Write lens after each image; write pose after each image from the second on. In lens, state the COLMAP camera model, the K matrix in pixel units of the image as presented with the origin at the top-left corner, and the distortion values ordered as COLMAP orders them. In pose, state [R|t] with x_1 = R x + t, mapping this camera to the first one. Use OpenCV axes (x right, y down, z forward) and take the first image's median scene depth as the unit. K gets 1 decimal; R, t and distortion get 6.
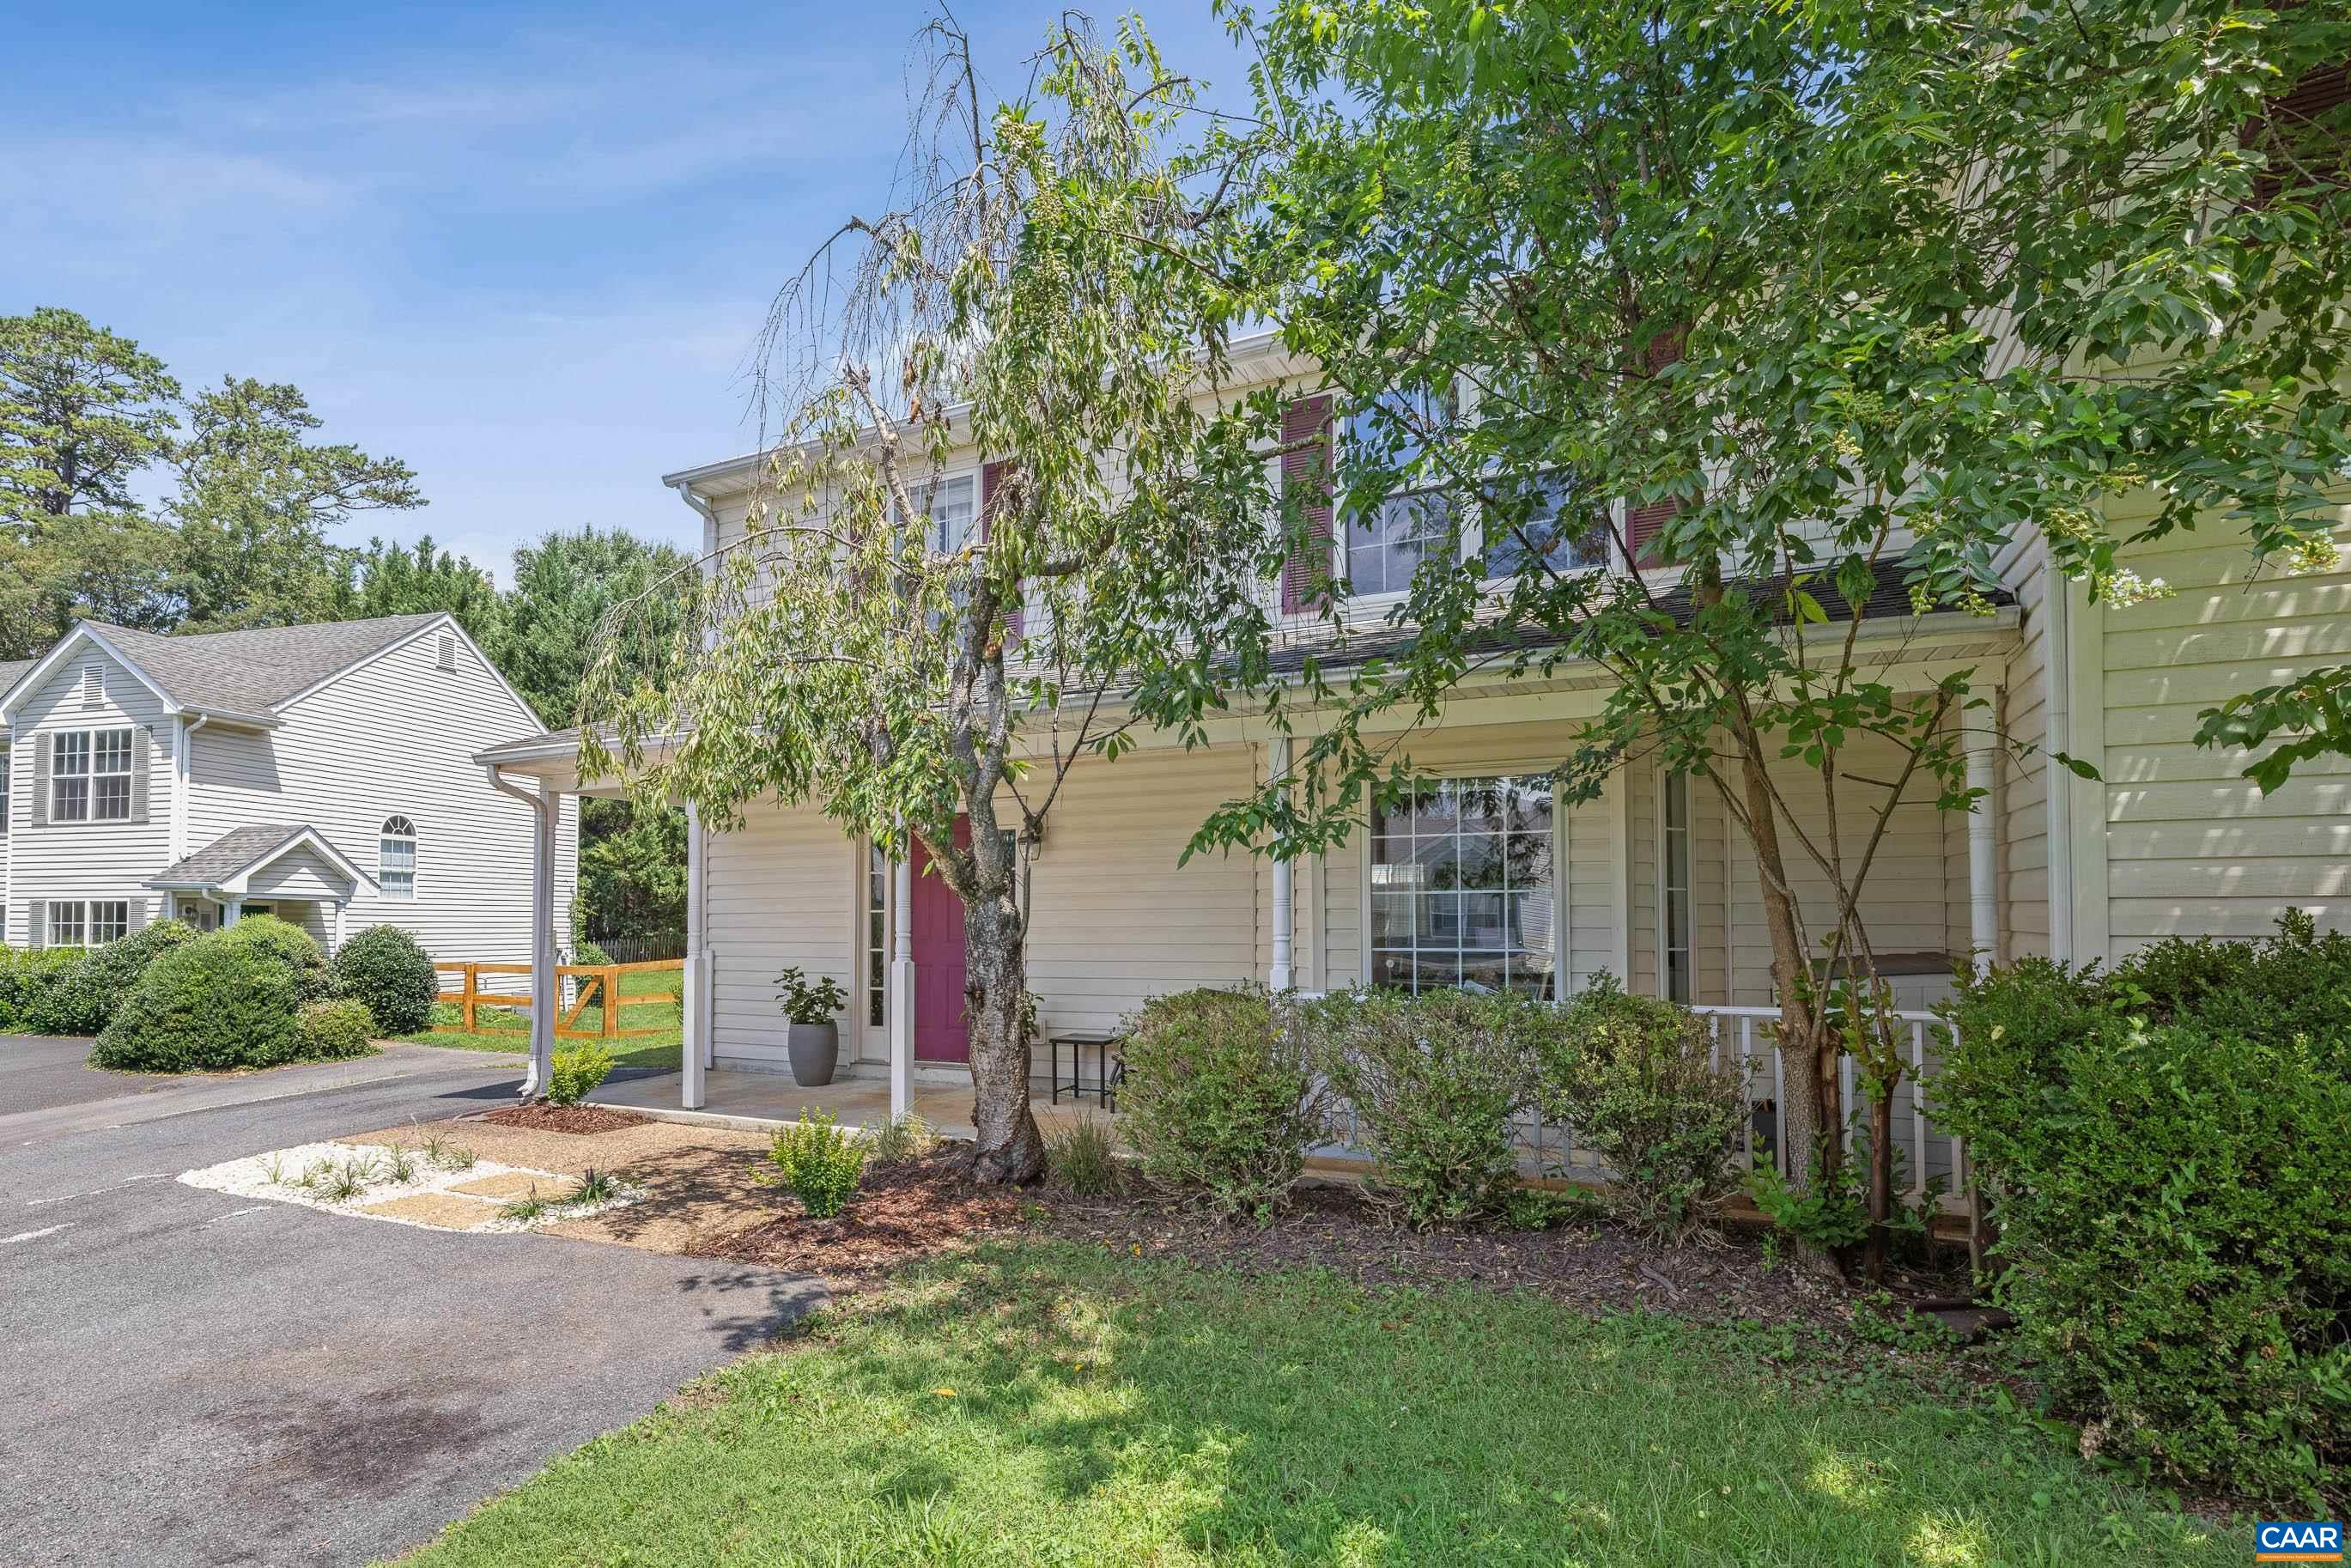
lens RADIAL K [[1181.7, 0, 1184.9], [0, 1181.7, 851.8], [0, 0, 1]] dist [0.015728, -0.000712]
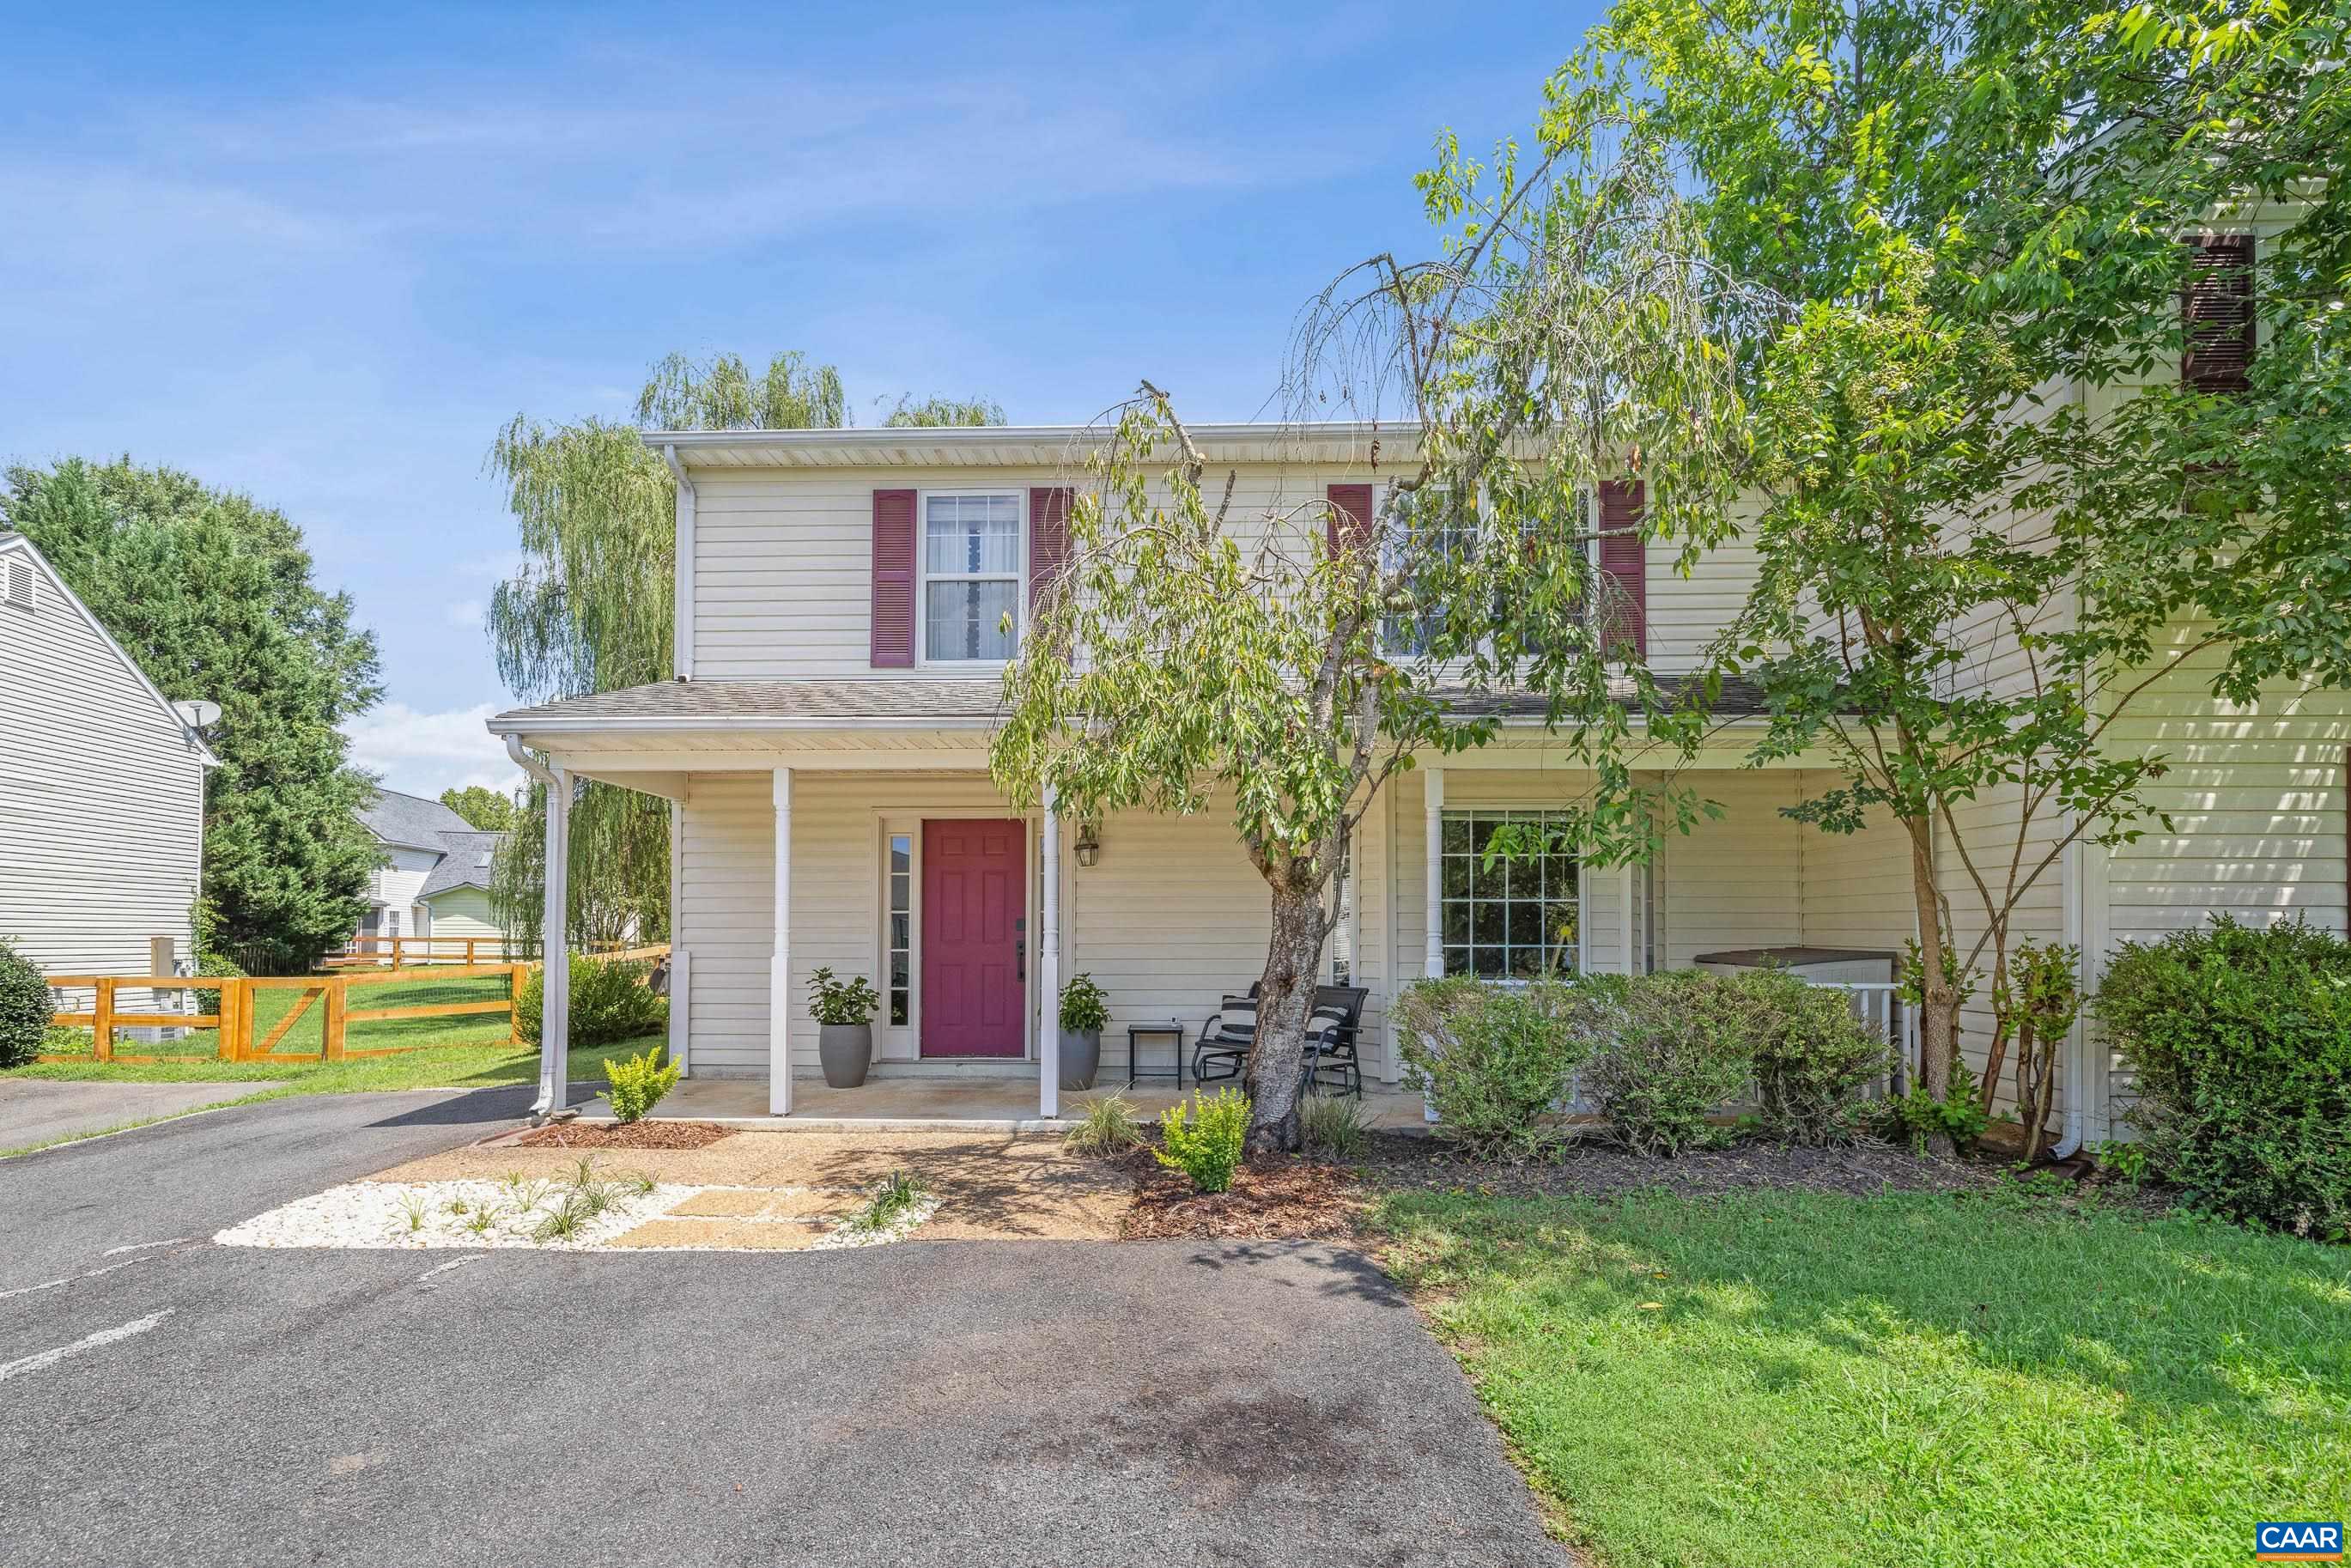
lens RADIAL K [[1021.2, 0, 1173.7], [0, 1021.2, 893.0], [0, 0, 1]] dist [0.004973, 0.000775]
pose [[0.908384, 0.021422, 0.417588, -0.608263], [-0.027143, 0.999601, 0.007767, 0.030817], [-0.417255, -0.018390, 0.908603, 0.165137]]
